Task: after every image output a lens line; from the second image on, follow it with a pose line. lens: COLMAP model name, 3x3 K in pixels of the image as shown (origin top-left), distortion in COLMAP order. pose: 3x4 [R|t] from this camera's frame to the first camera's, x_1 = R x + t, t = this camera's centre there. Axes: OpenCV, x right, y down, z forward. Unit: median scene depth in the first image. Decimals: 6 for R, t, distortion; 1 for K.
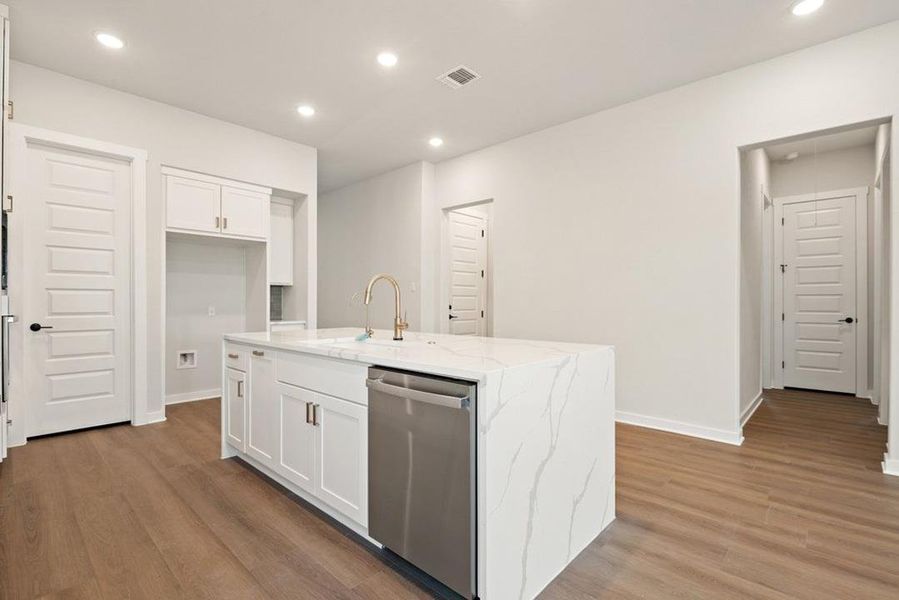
lens RADIAL K [[414.7, 0, 450.8], [0, 414.7, 301.3], [0, 0, 1]] dist [-0.002399, -0.000254]
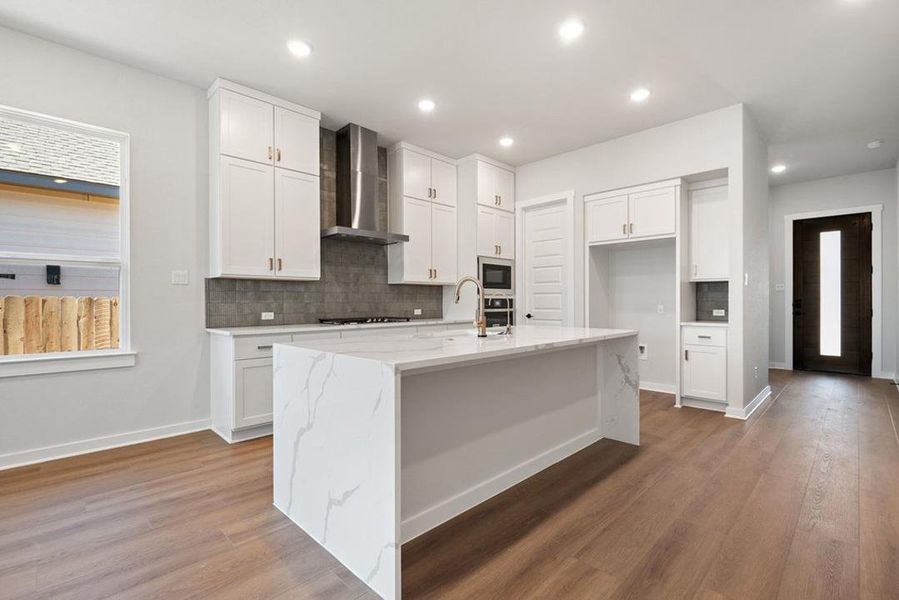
lens RADIAL K [[408.9, 0, 446.7], [0, 408.9, 304.1], [0, 0, 1]] dist [-0.003959, -0.000424]
pose [[-0.042170, 0.006551, -0.999089, 0.597908], [0.003667, 0.999973, 0.006402, 0.000975], [0.999104, -0.003393, -0.042193, 0.618719]]
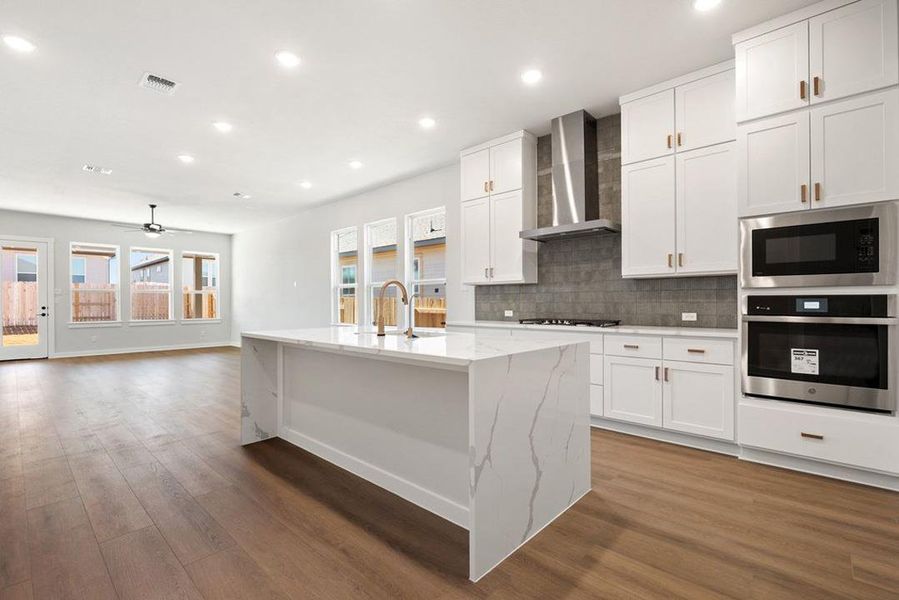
lens RADIAL K [[408.9, 0, 446.7], [0, 408.9, 304.1], [0, 0, 1]] dist [-0.003959, -0.000424]
pose [[-0.999984, 0.004634, 0.003145, -0.204104], [0.004645, 0.999983, 0.003535, 0.001196], [-0.003129, 0.003550, -0.999989, 1.384016]]
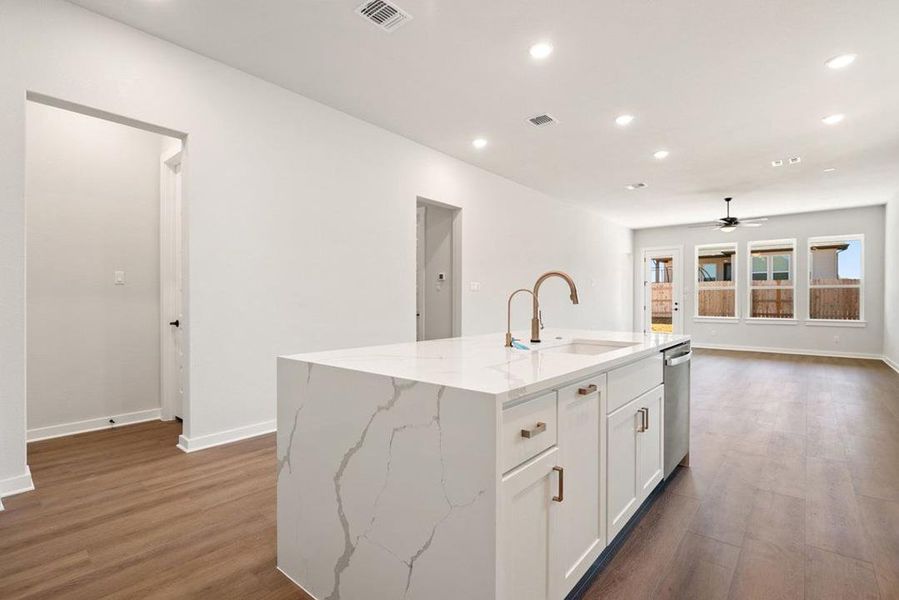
lens RADIAL K [[424.0, 0, 450.7], [0, 424.0, 302.8], [0, 0, 1]] dist [-0.002000, -0.000595]
pose [[-0.044934, -0.004828, 0.998978, -0.691587], [-0.000889, 0.999988, 0.004793, 0.000493], [-0.998990, -0.000673, -0.044938, 0.801229]]
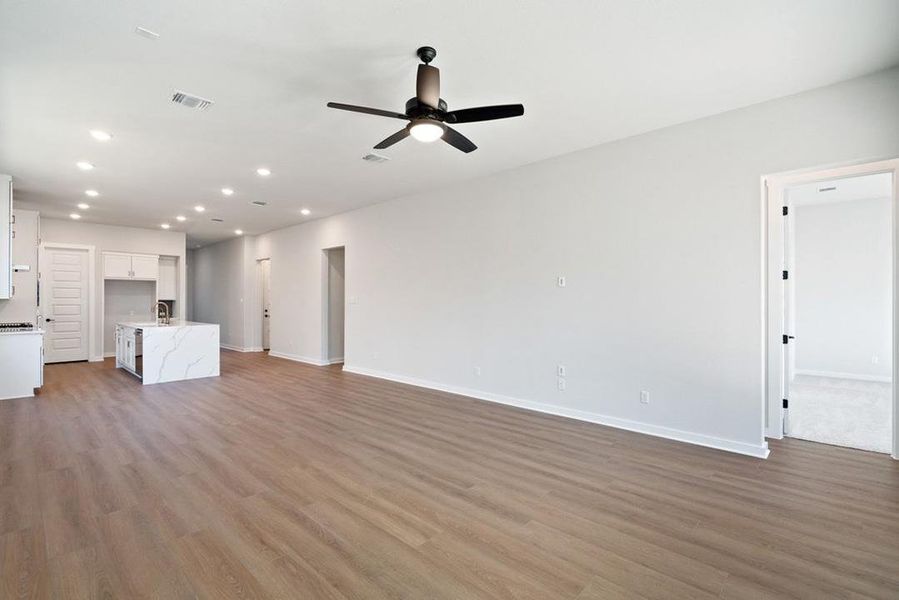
lens RADIAL K [[409.6, 0, 449.5], [0, 409.6, 300.0], [0, 0, 1]] dist [-0.002686, -0.000643]
pose [[0.999993, -0.000032, -0.003674, 1.254646], [0.000024, 0.999997, -0.002263, -0.047463], [0.003674, 0.002263, 0.999991, -1.279275]]
